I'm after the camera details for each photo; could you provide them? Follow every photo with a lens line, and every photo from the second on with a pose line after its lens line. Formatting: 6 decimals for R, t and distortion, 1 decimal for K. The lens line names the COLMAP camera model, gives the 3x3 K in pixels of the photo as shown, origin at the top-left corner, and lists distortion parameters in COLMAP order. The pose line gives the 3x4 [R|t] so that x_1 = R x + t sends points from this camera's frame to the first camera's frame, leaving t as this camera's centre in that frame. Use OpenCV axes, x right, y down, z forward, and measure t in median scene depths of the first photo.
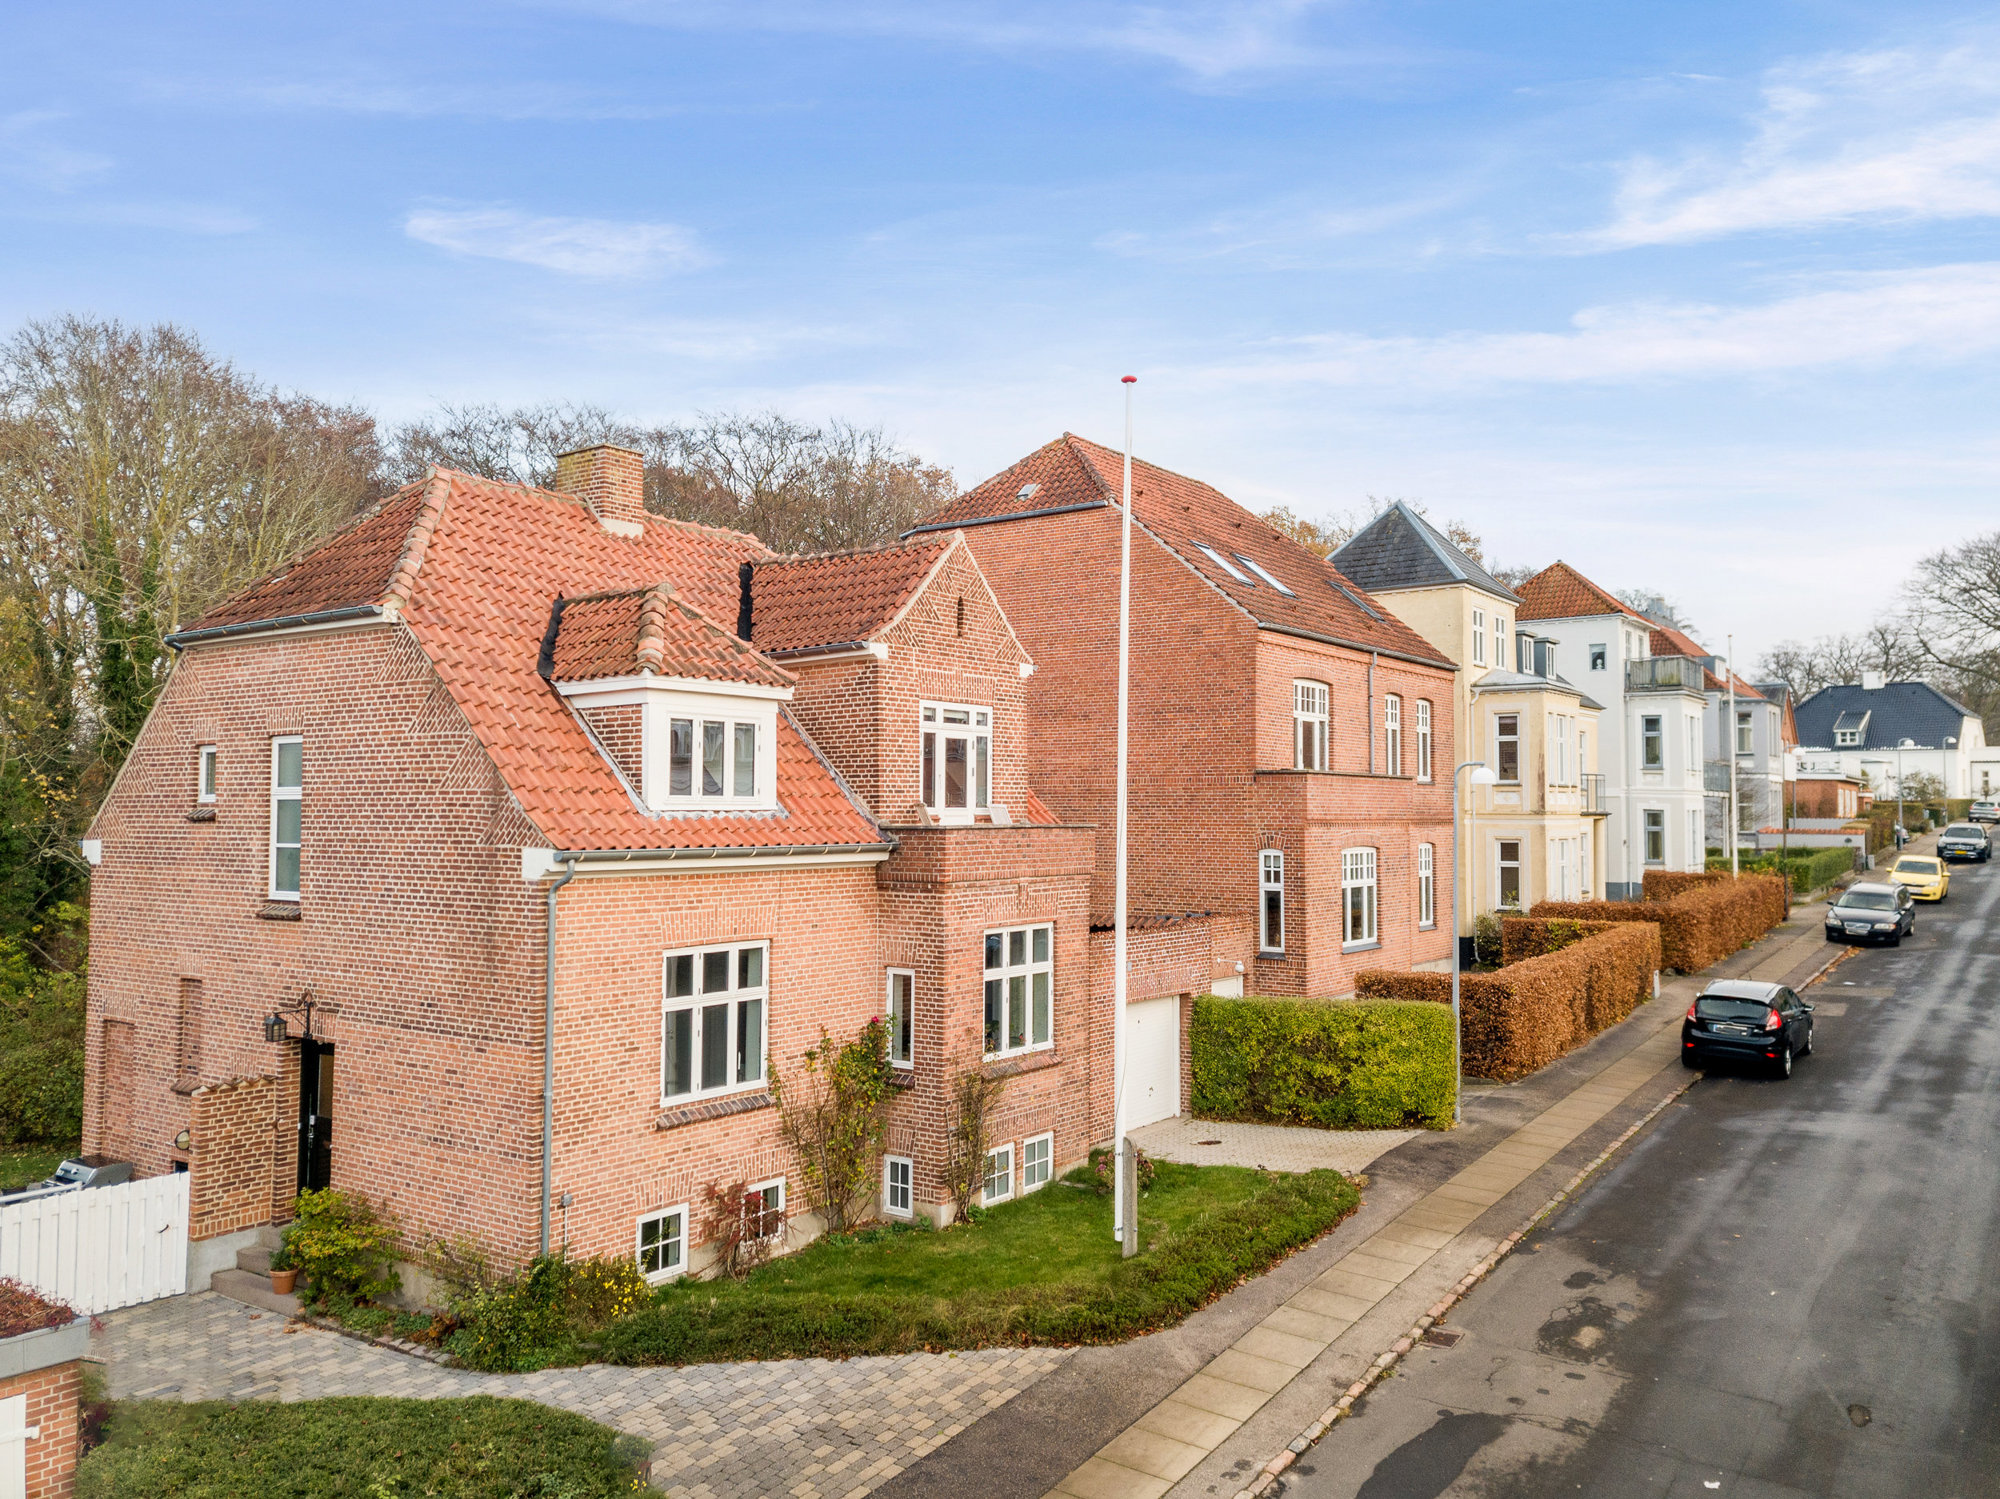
lens RADIAL K [[1496.4, 0, 1000.0], [0, 1496.4, 749.5], [0, 0, 1]] dist [0.064090, -0.066781]
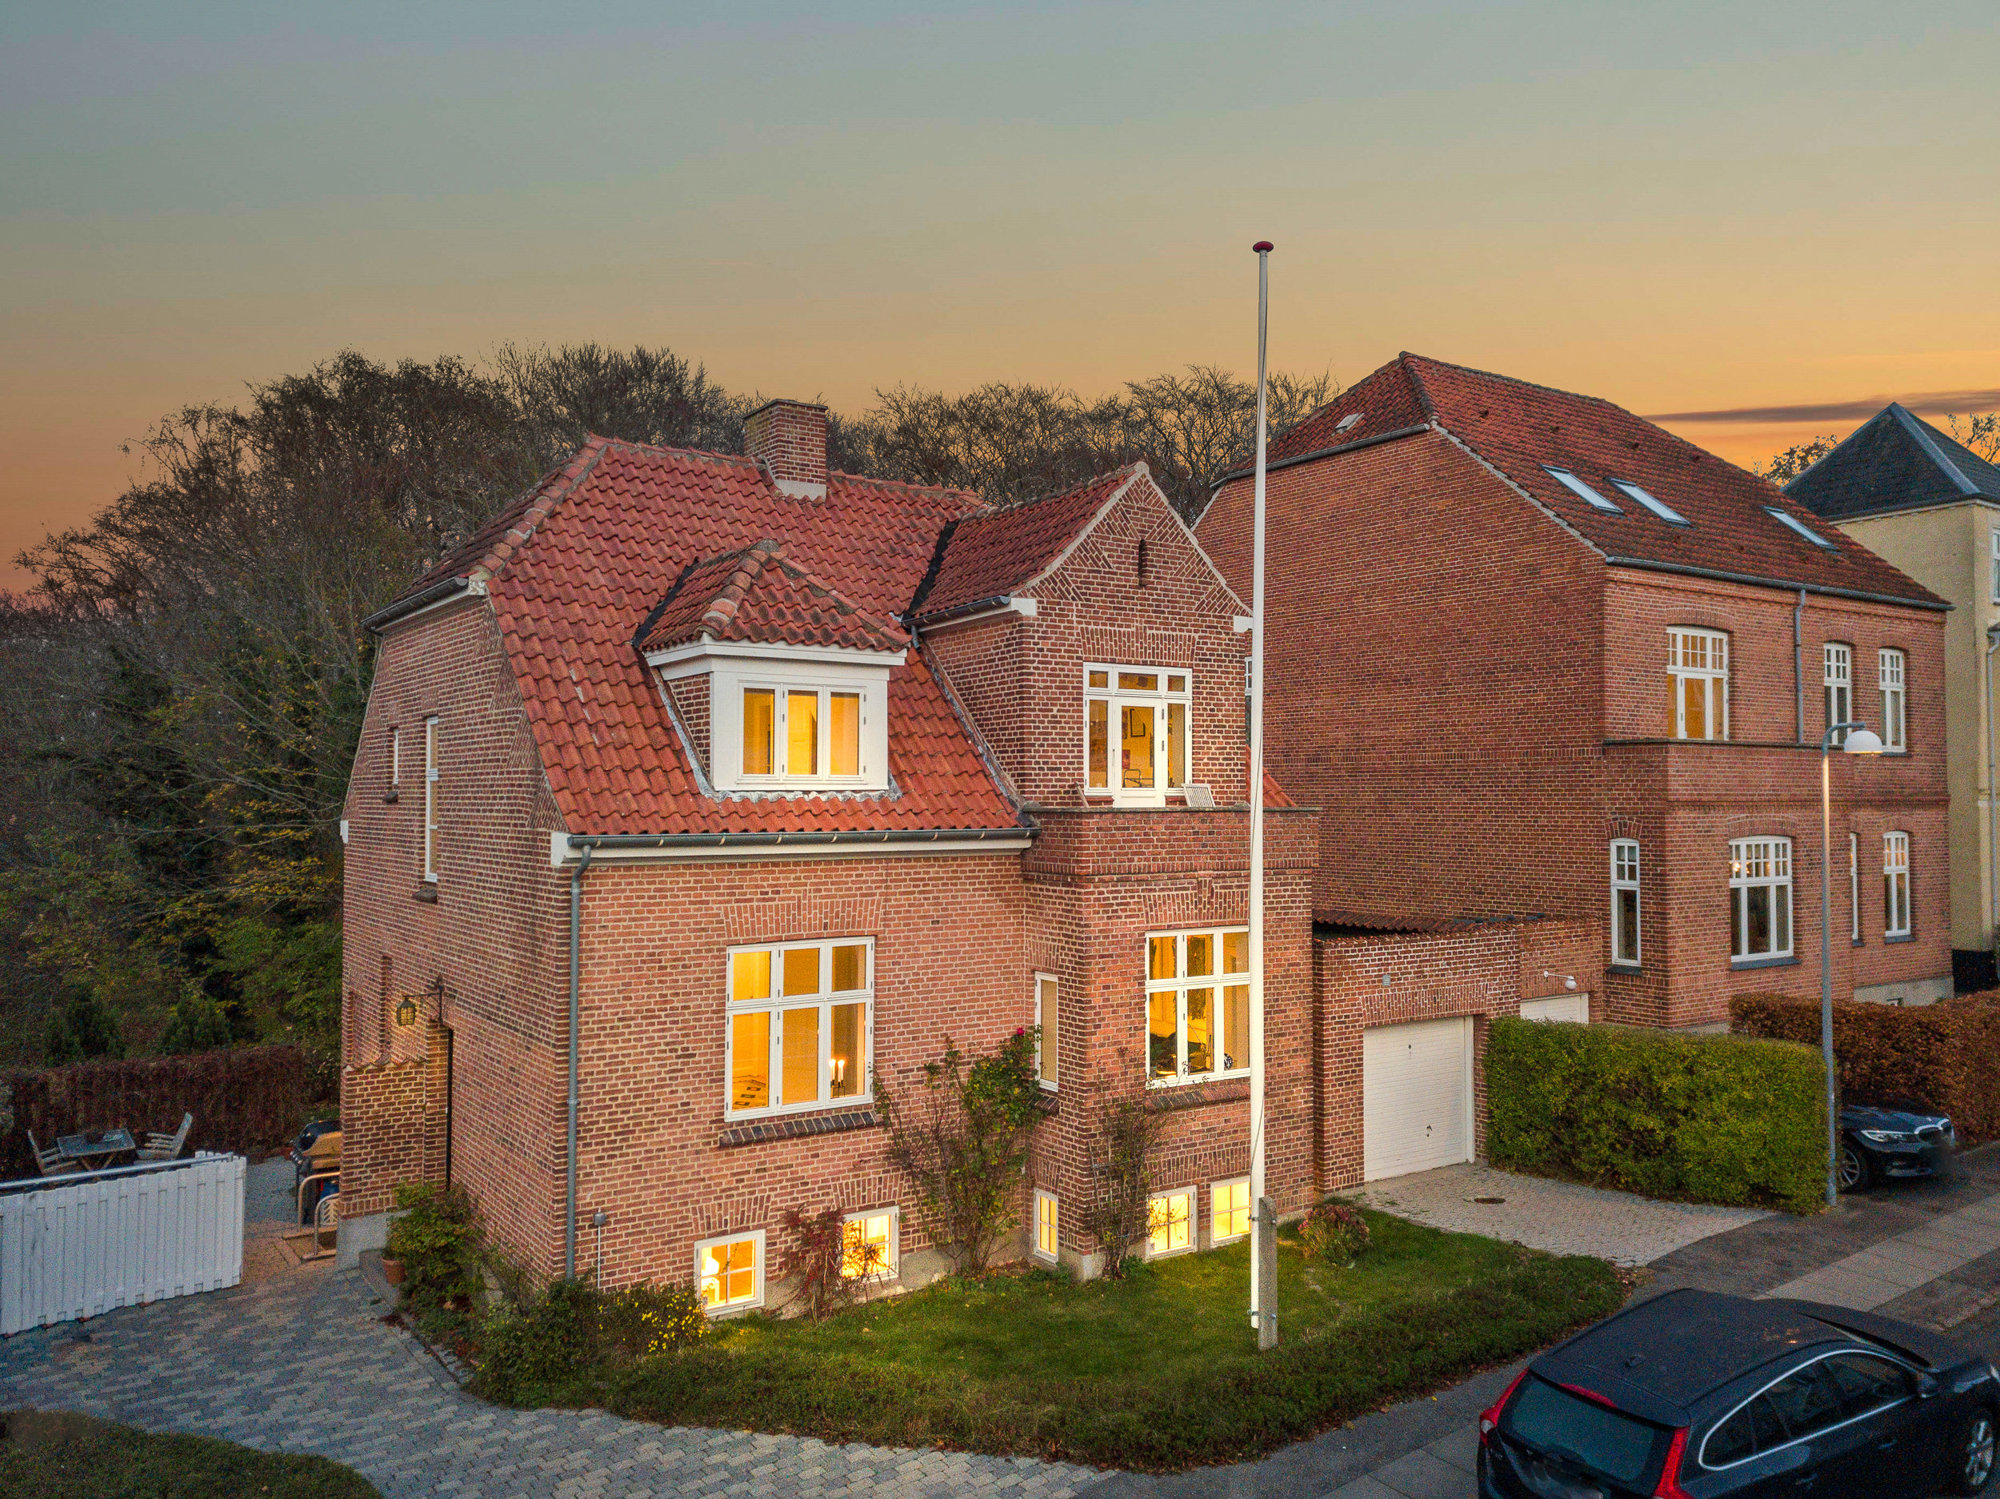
lens RADIAL K [[1496.4, 0, 1000.0], [0, 1496.4, 749.5], [0, 0, 1]] dist [0.064090, -0.066781]
pose [[0.942886, -0.012166, -0.332894, 0.193051], [0.016203, 0.999825, 0.009352, 0.008544], [0.332722, -0.014211, 0.942918, 0.177487]]
